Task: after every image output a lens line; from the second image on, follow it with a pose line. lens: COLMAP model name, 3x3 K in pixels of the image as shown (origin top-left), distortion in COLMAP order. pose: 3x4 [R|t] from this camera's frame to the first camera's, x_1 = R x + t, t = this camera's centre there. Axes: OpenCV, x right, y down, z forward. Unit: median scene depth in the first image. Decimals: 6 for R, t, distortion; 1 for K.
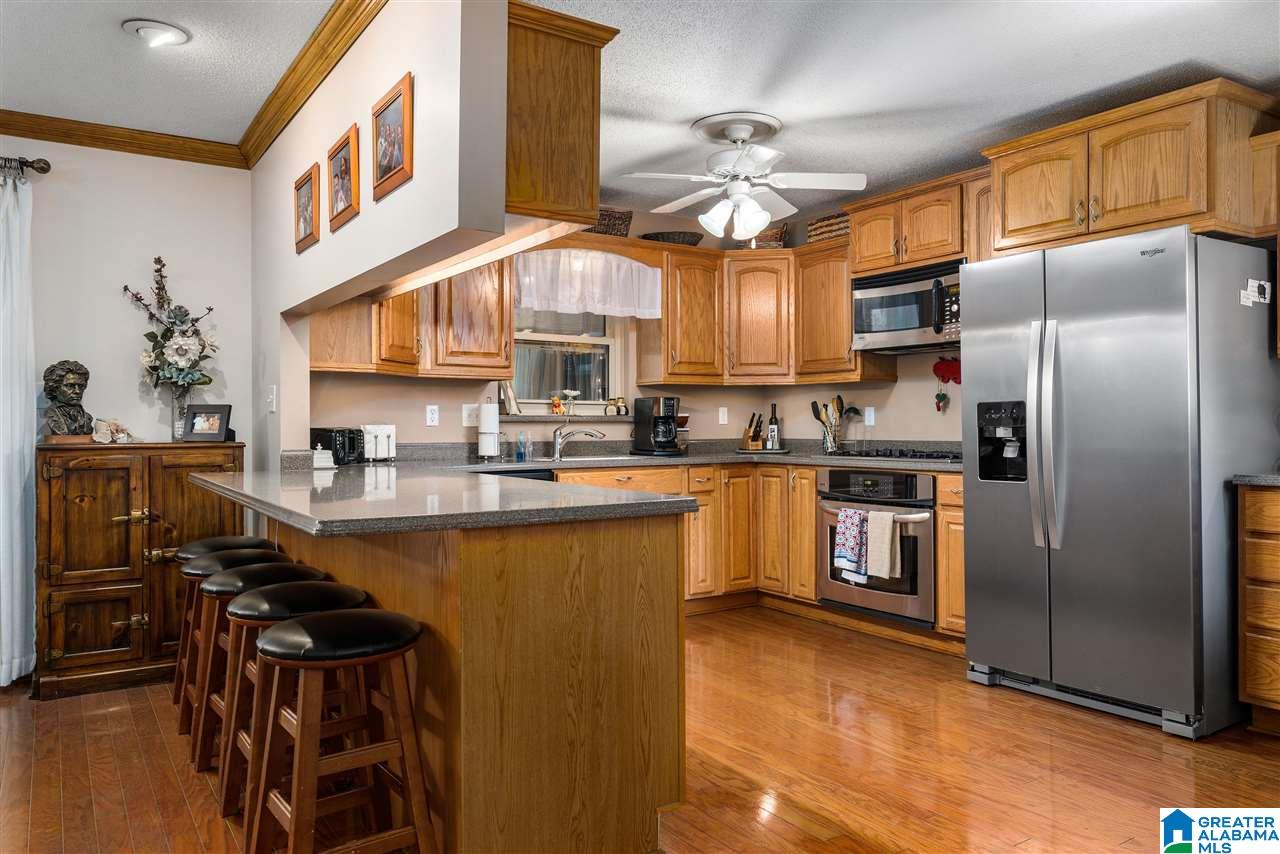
lens RADIAL K [[896.7, 0, 637.4], [0, 896.7, 426.2], [0, 0, 1]] dist [0.006431, -0.000760]
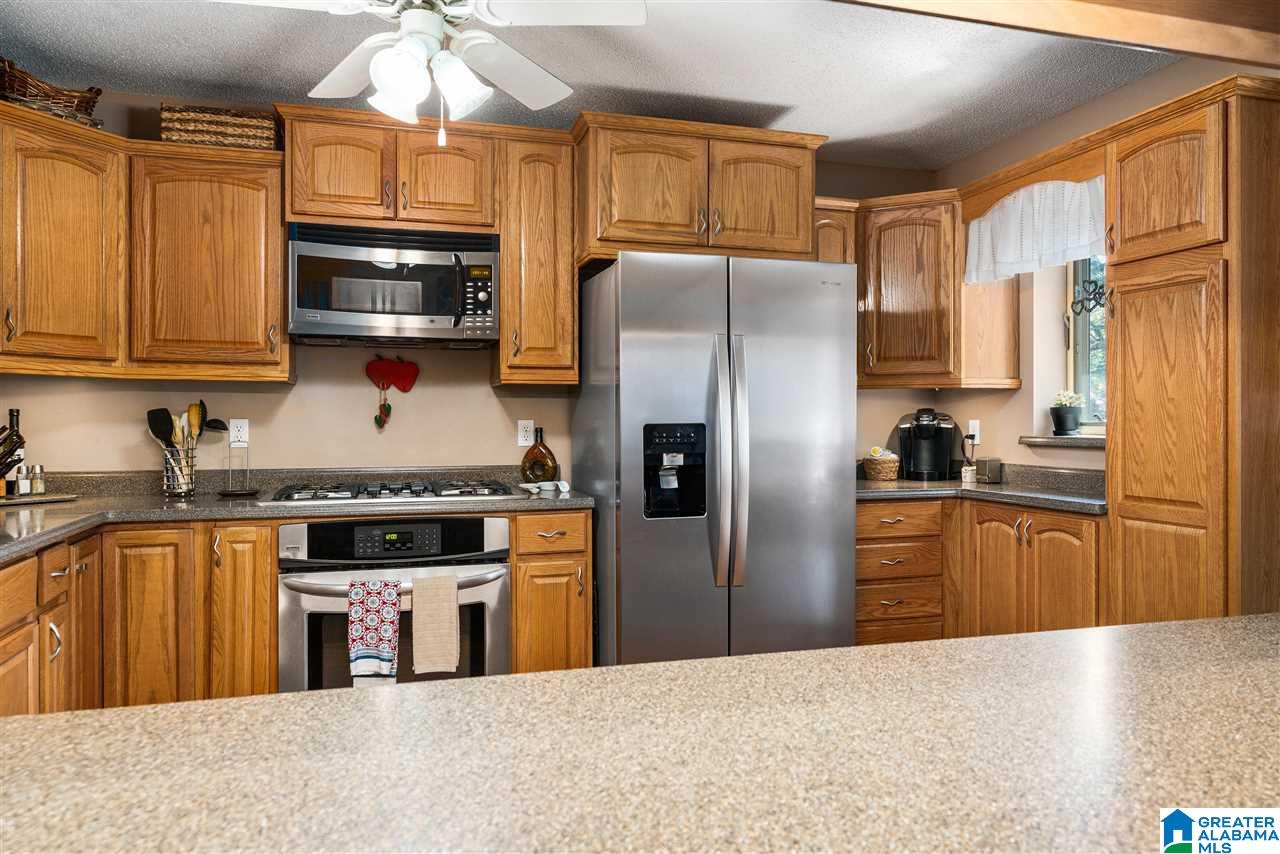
lens RADIAL K [[859.7, 0, 632.8], [0, 859.7, 421.0], [0, 0, 1]] dist [-0.006648, -0.001762]
pose [[0.286937, -0.001796, 0.957948, -0.296863], [-0.001749, 0.999996, 0.002399, -0.024888], [-0.957948, -0.002364, 0.286932, 0.622805]]
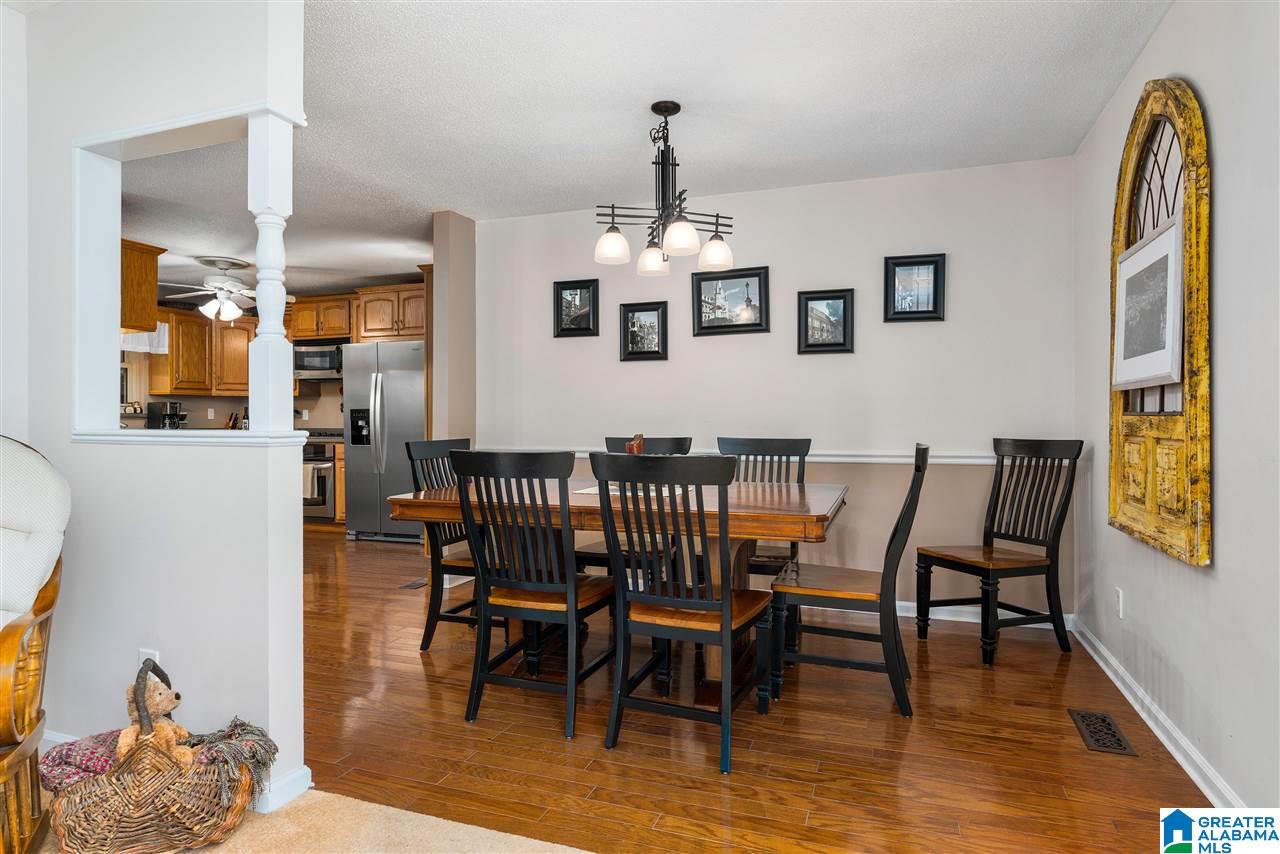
lens RADIAL K [[714.2, 0, 645.0], [0, 714.2, 426.3], [0, 0, 1]] dist [-0.019783, 0.000350]
pose [[0.793167, -0.001264, 0.609003, -0.078782], [-0.001791, 0.999989, 0.004409, 0.004651], [-0.609002, -0.004587, 0.793156, -0.621032]]
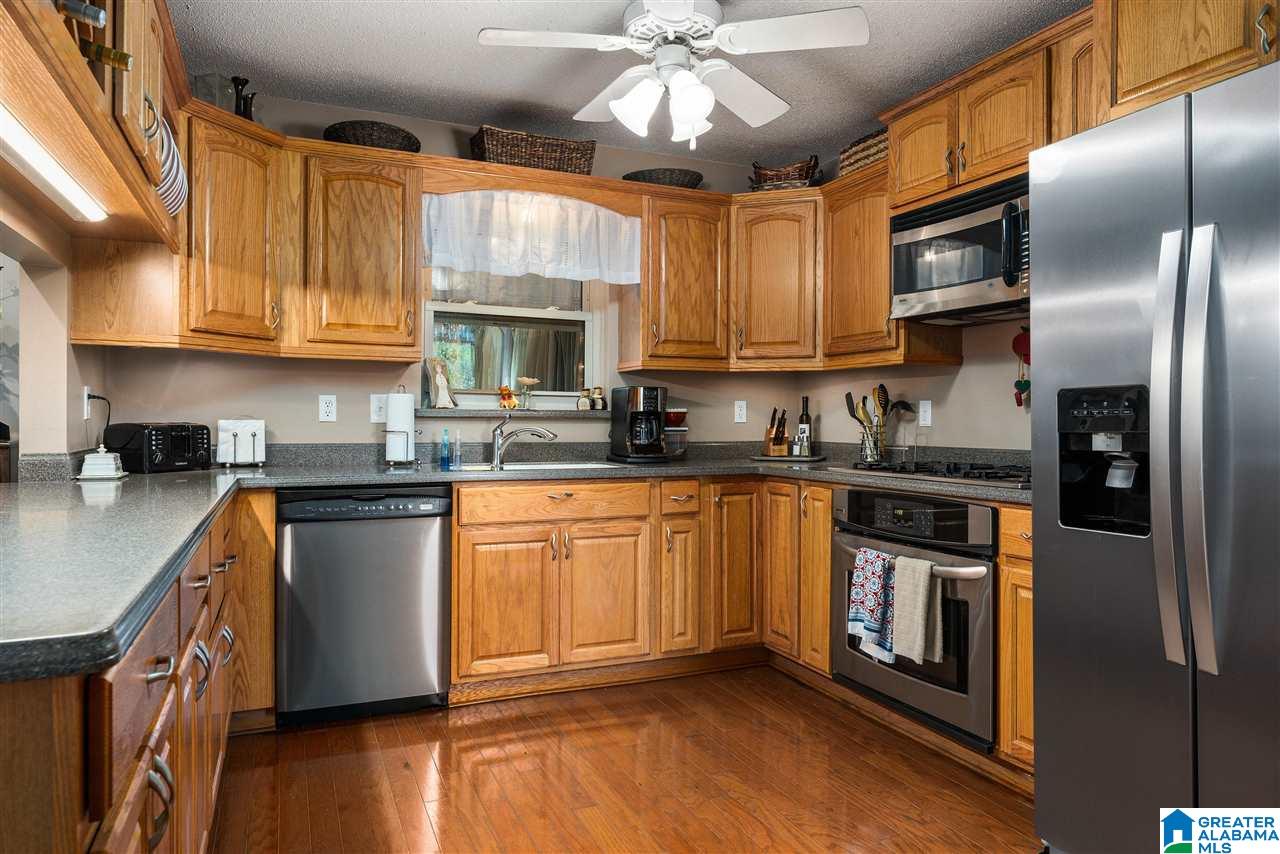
lens RADIAL K [[821.1, 0, 634.3], [0, 821.1, 422.4], [0, 0, 1]] dist [-0.002913, 0.005490]
pose [[0.984885, 0.008712, -0.172989, 0.163012], [-0.008721, 0.999962, 0.000708, -0.002625], [0.172989, 0.000812, 0.984923, 0.352584]]
